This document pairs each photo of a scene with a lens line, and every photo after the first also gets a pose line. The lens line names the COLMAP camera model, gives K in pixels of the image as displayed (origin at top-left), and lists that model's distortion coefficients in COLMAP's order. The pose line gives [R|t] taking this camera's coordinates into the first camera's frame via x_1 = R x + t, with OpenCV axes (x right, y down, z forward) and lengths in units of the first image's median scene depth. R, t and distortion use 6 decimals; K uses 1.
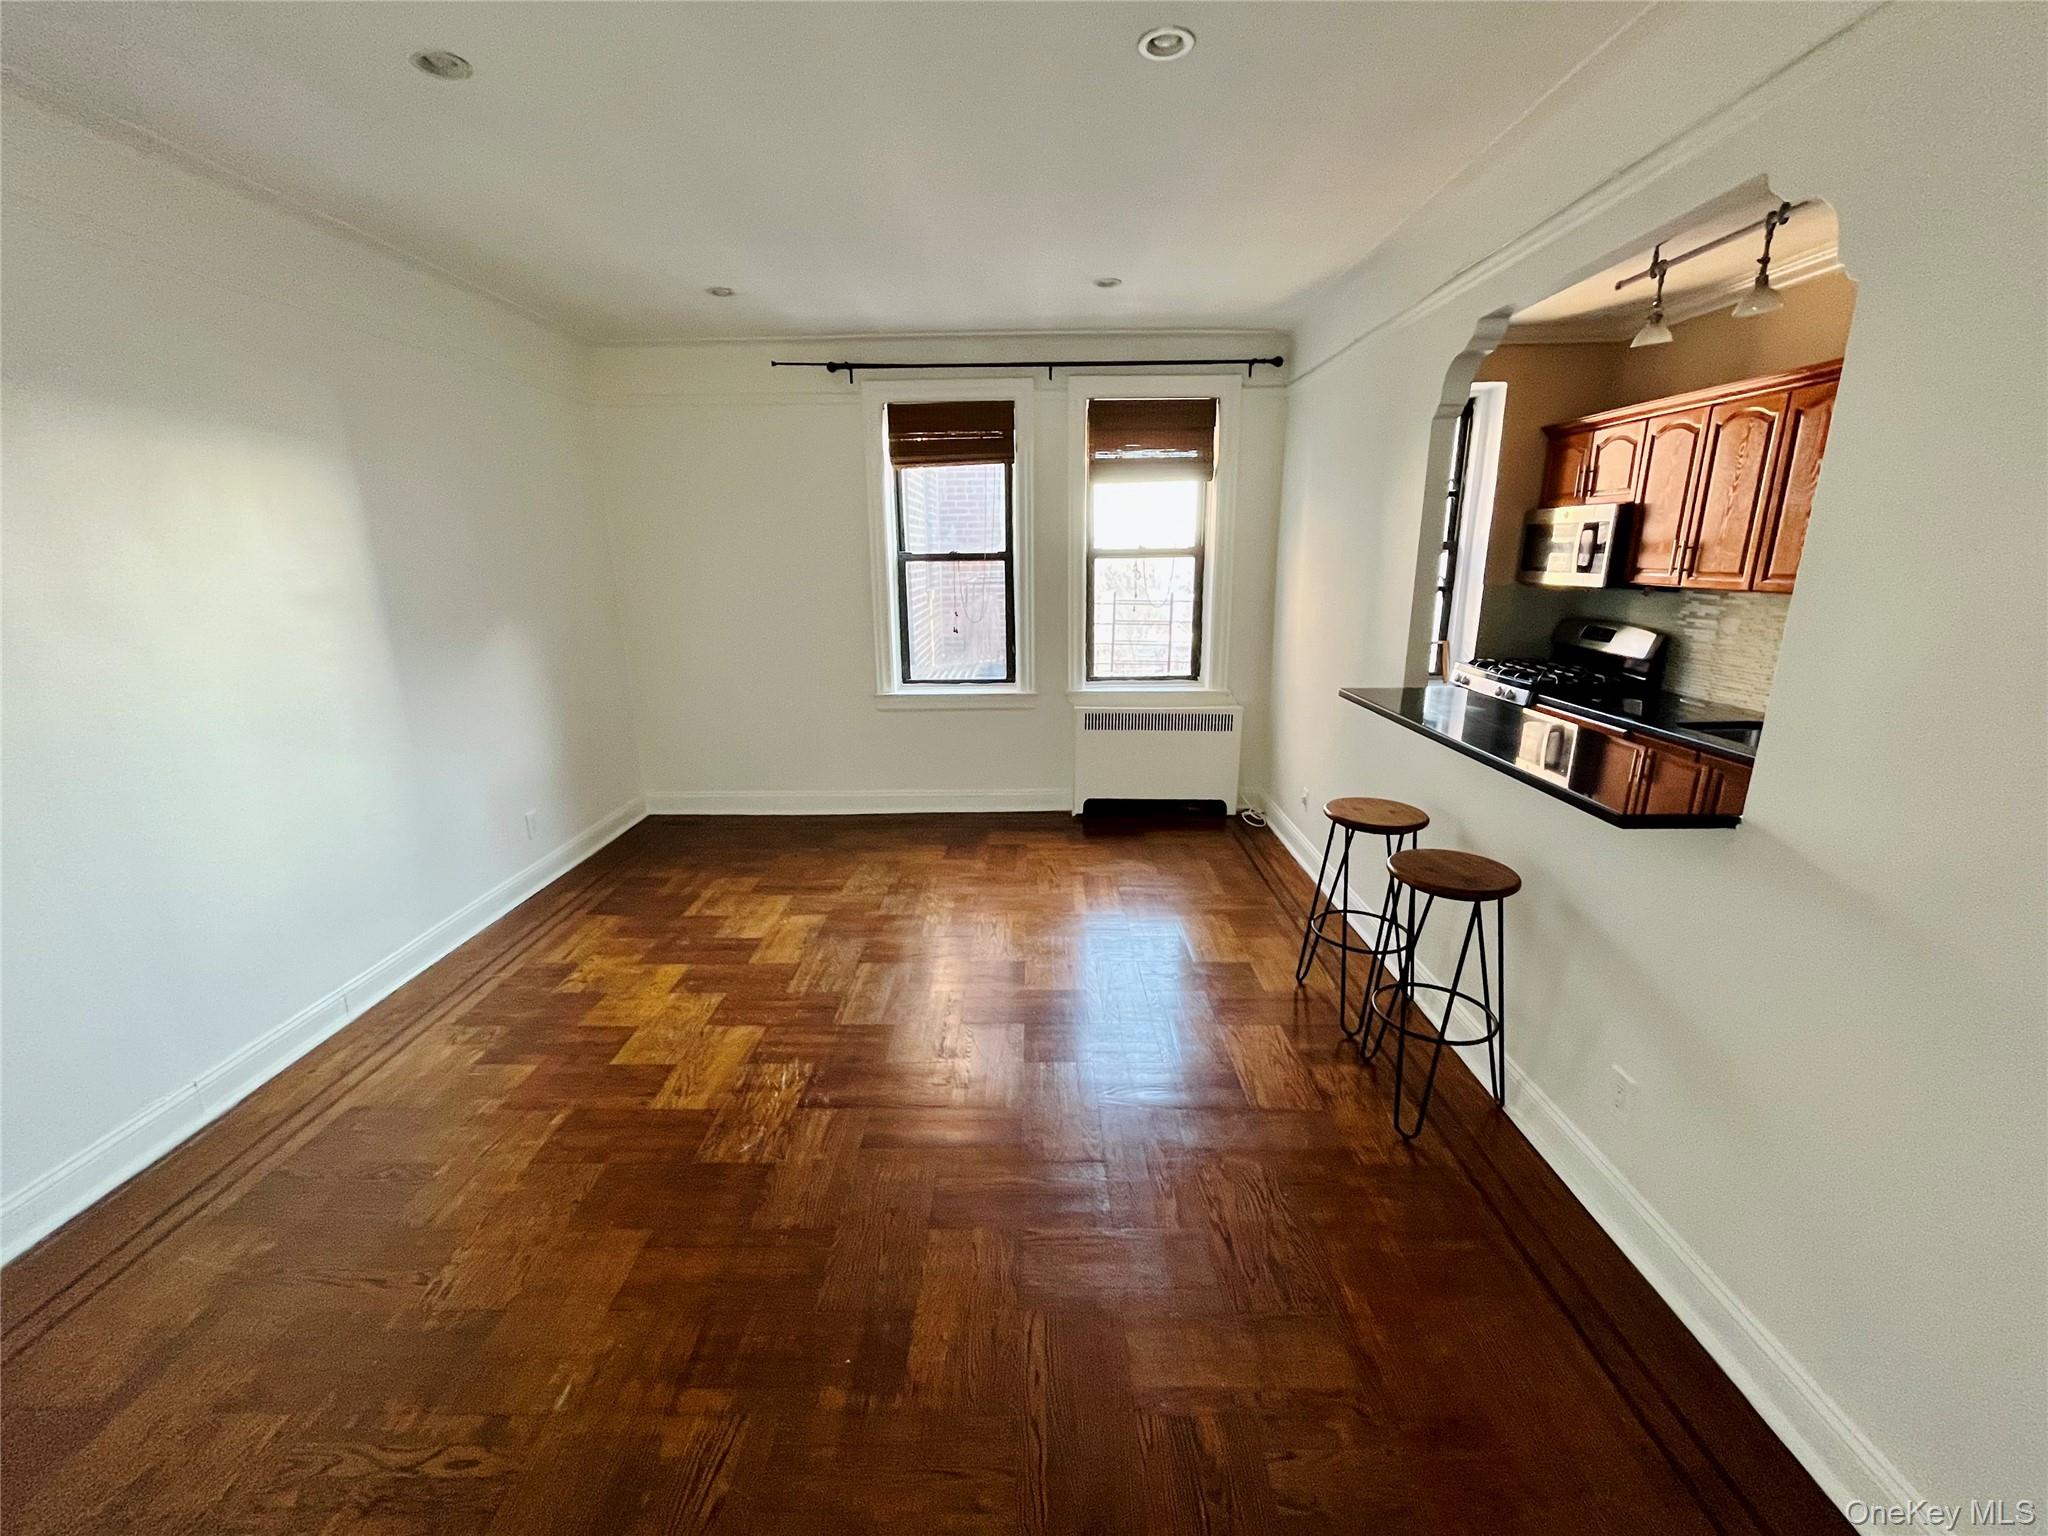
lens RADIAL K [[827.4, 0, 1019.5], [0, 827.4, 759.5], [0, 0, 1]] dist [-0.000155, -0.001118]
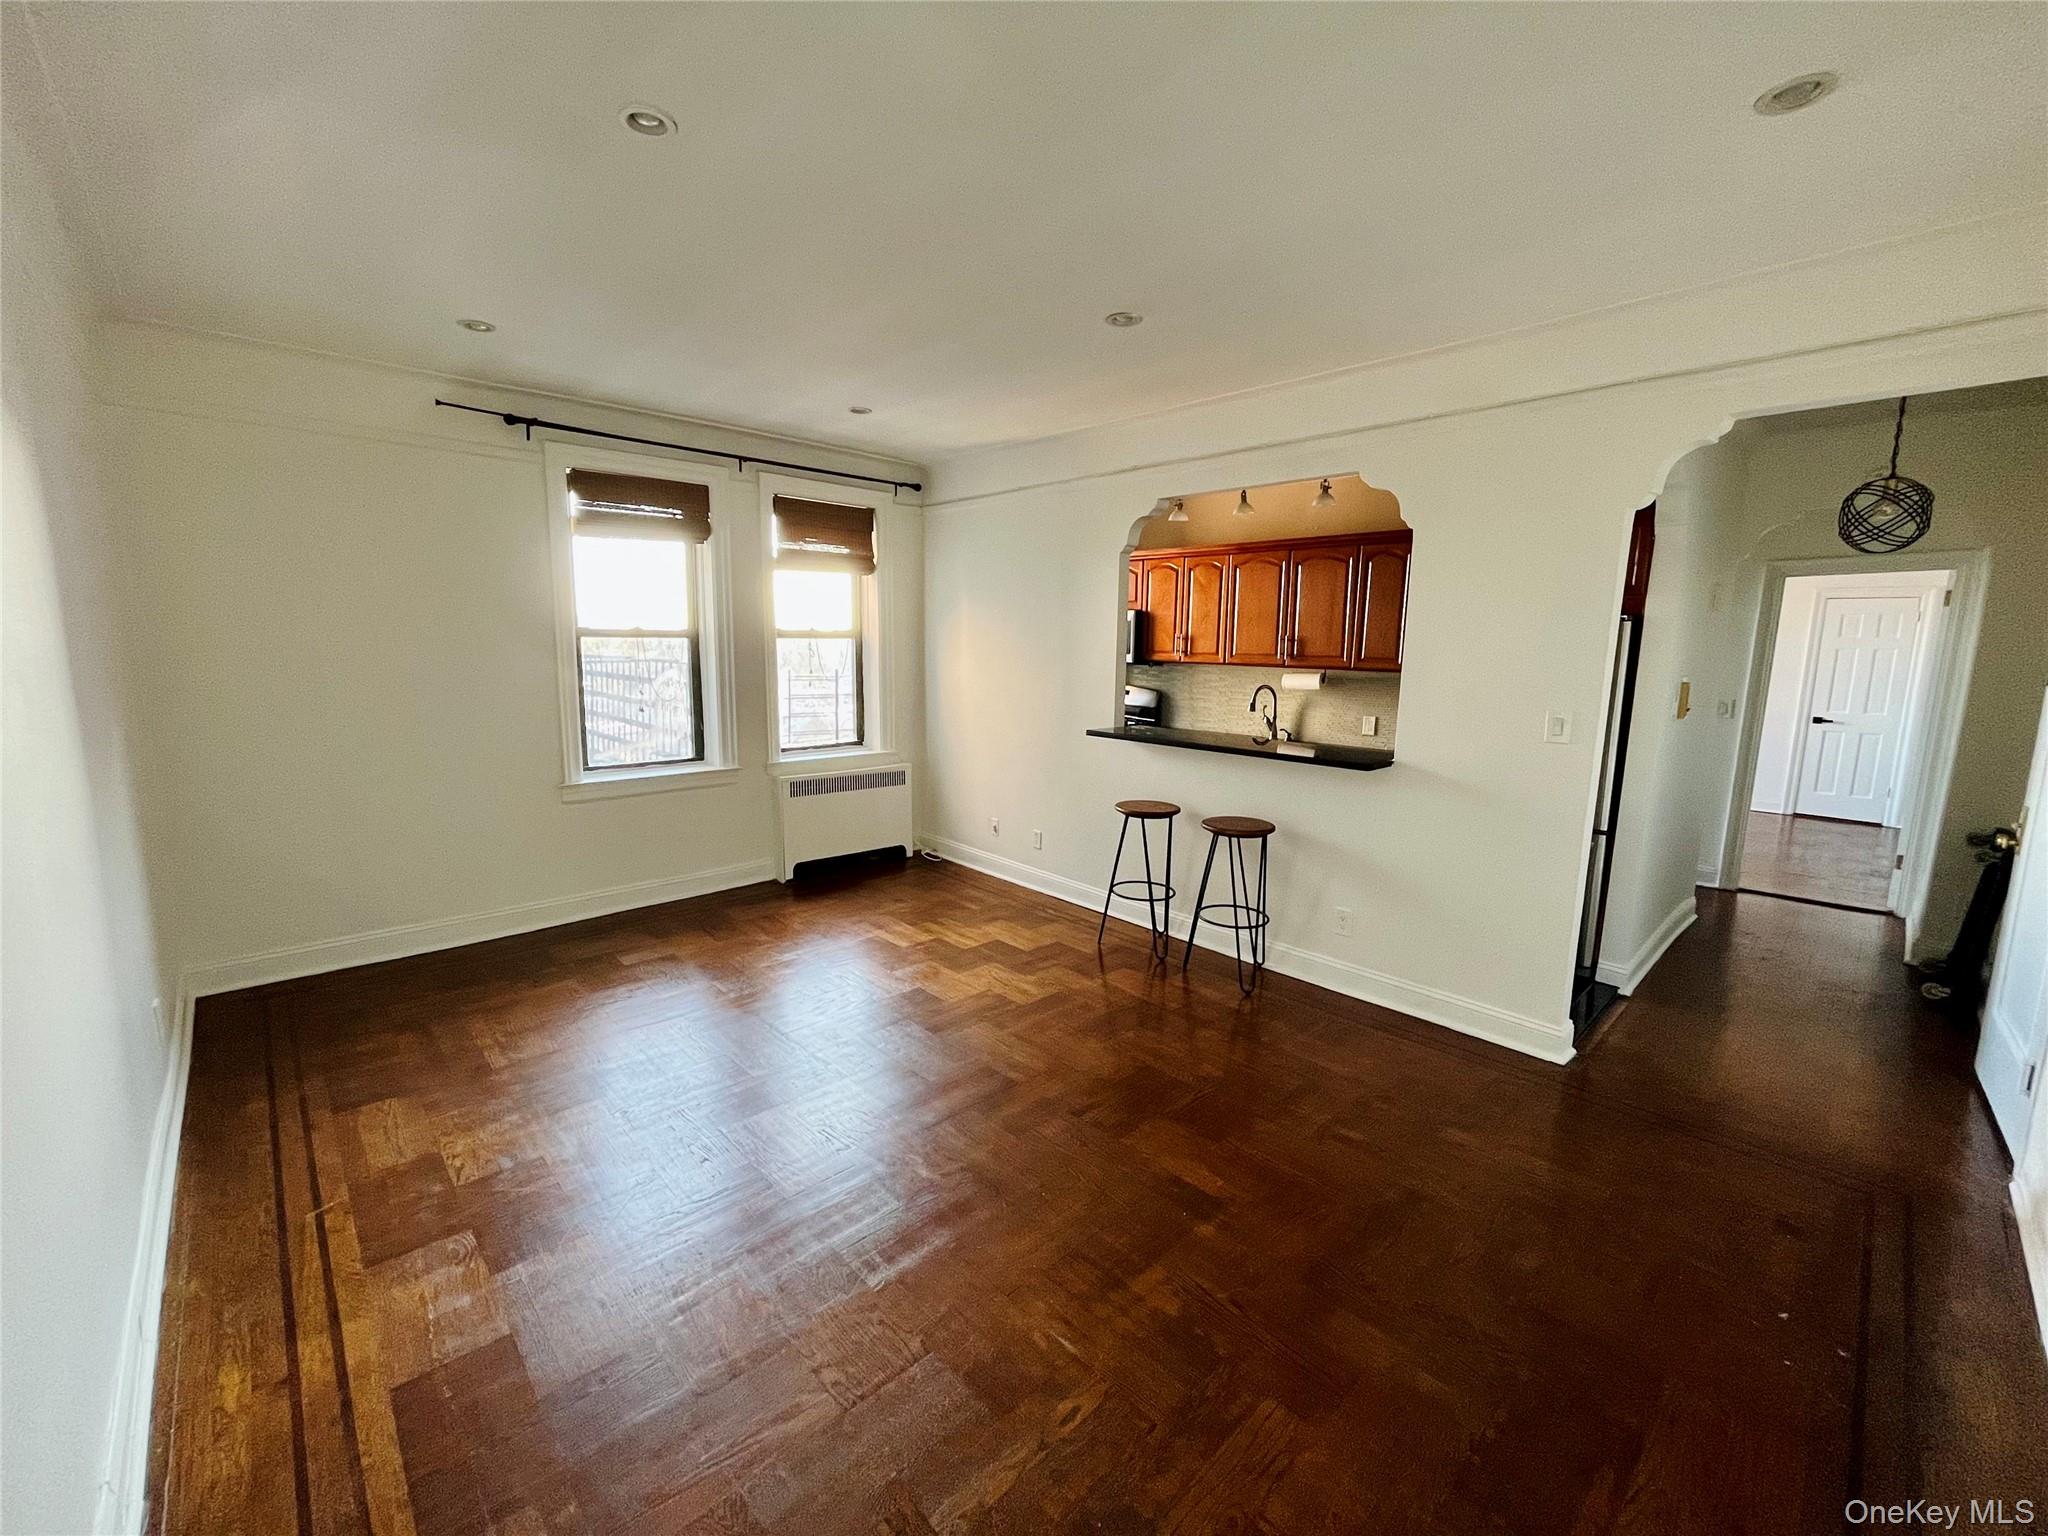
lens RADIAL K [[827.4, 0, 1023.4], [0, 827.4, 754.1], [0, 0, 1]] dist [-0.000155, -0.001118]
pose [[0.717389, -0.075734, 0.692545, -0.504577], [0.149869, 0.987576, -0.047248, 0.004159], [-0.680362, 0.137686, 0.719826, 0.040651]]
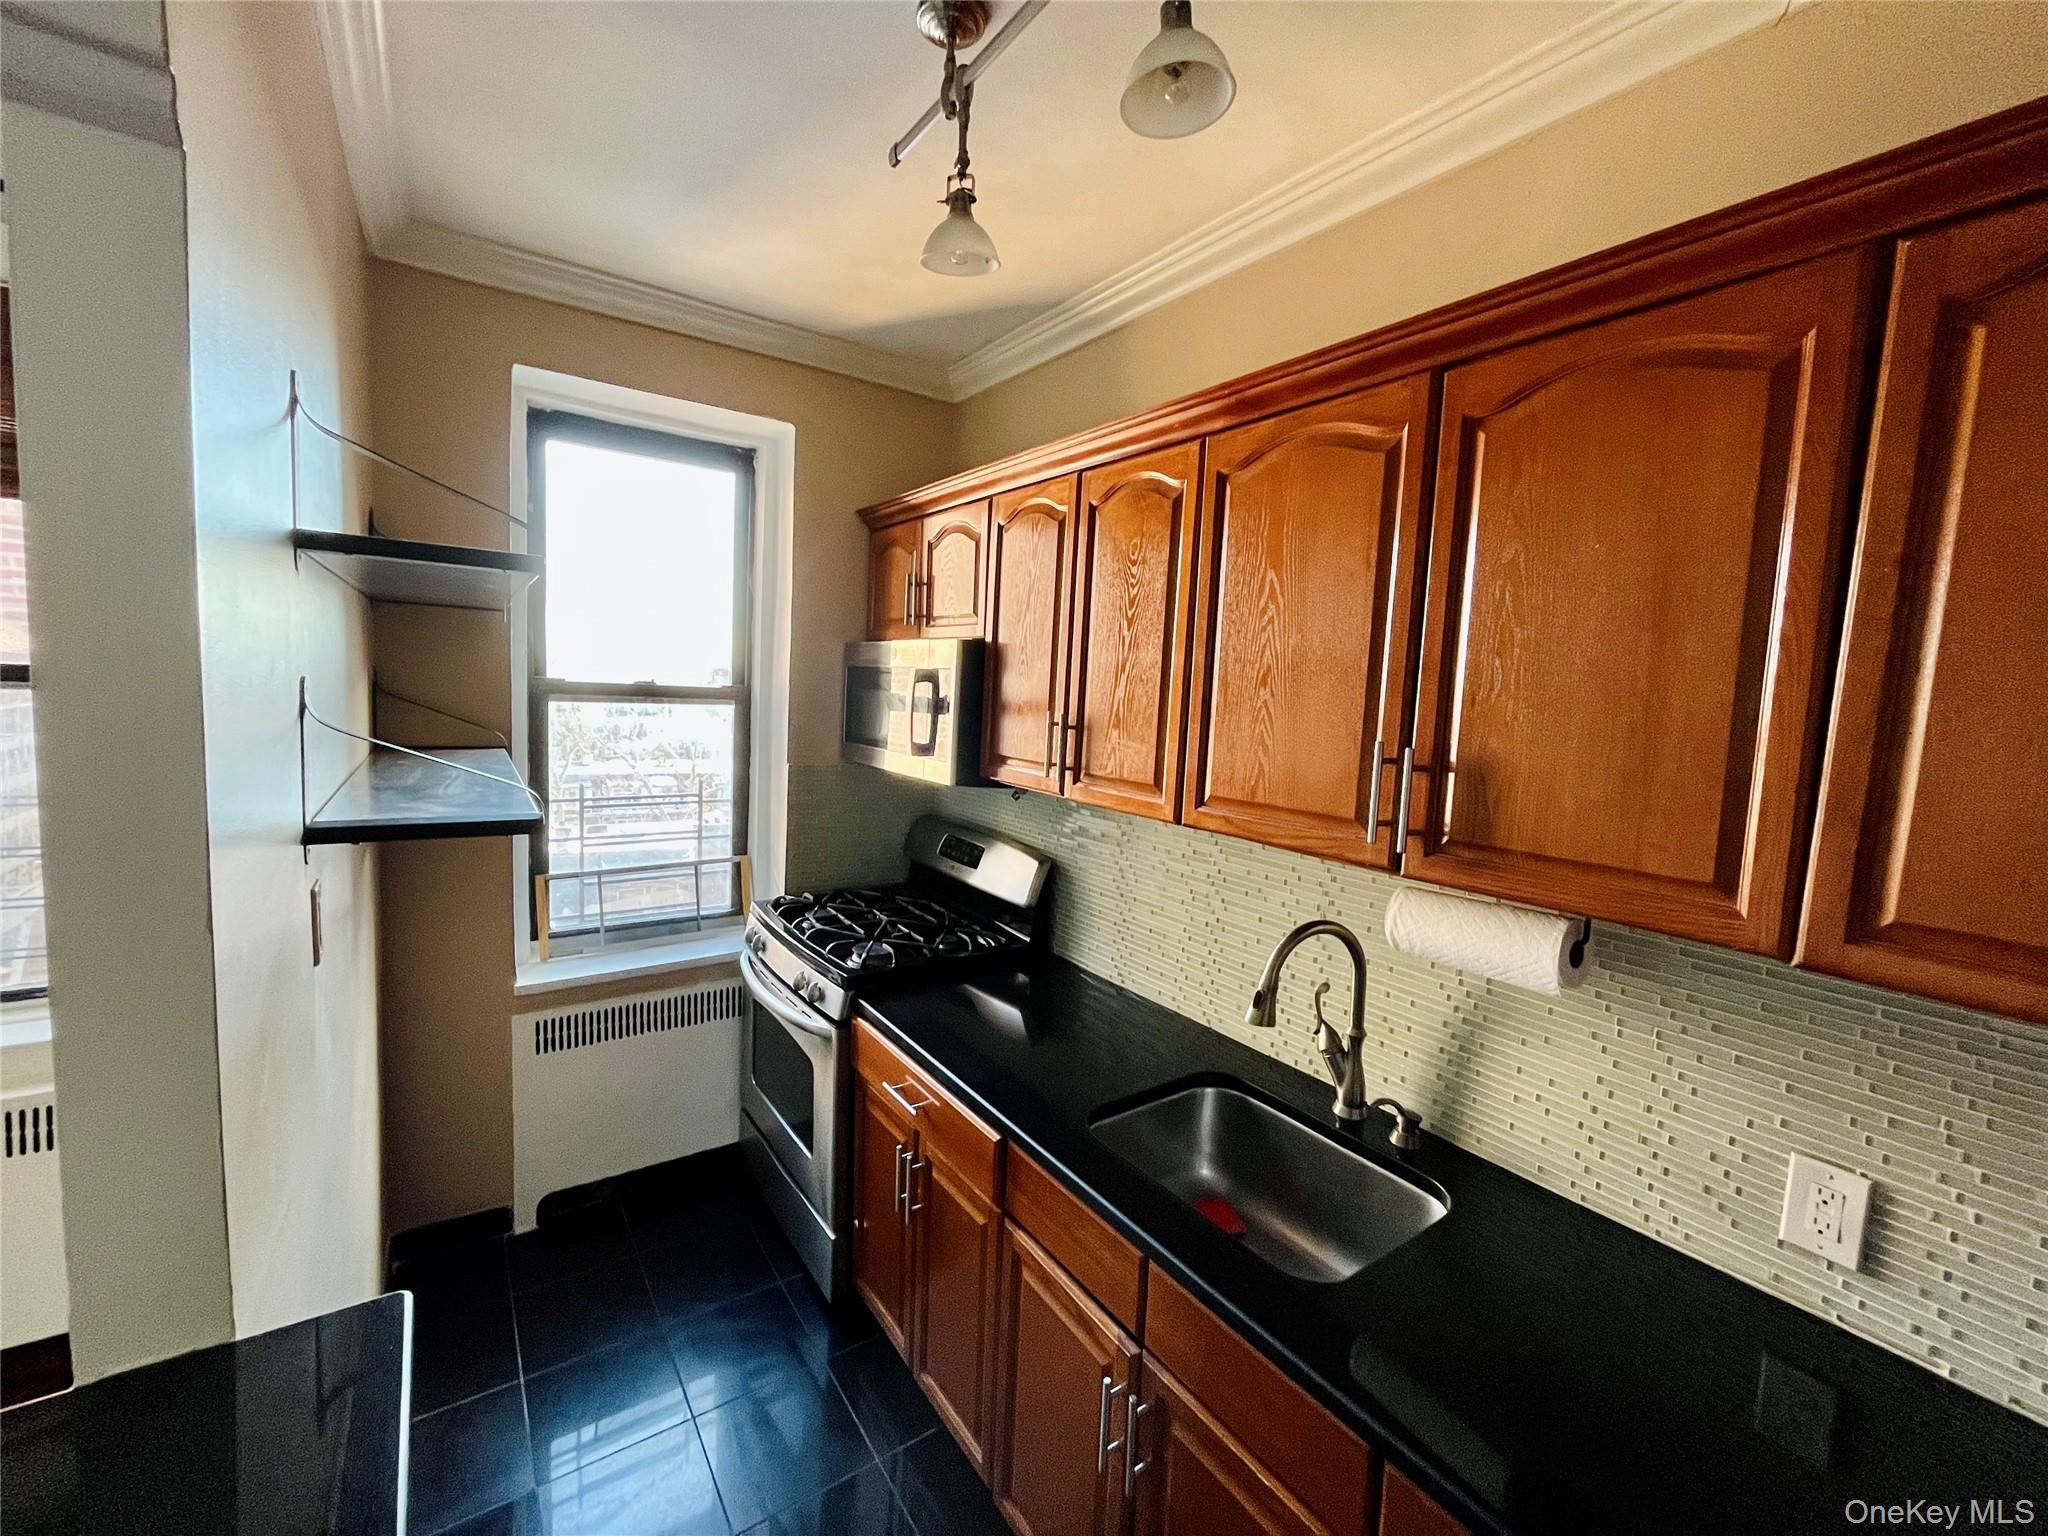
lens RADIAL K [[827.4, 0, 1019.2], [0, 827.4, 762.1], [0, 0, 1]] dist [-0.000155, -0.001118]
pose [[0.813866, -0.004421, 0.581035, 0.401071], [0.087465, 0.989509, -0.114984, -0.148546], [-0.574431, 0.144402, 0.805715, 0.501913]]
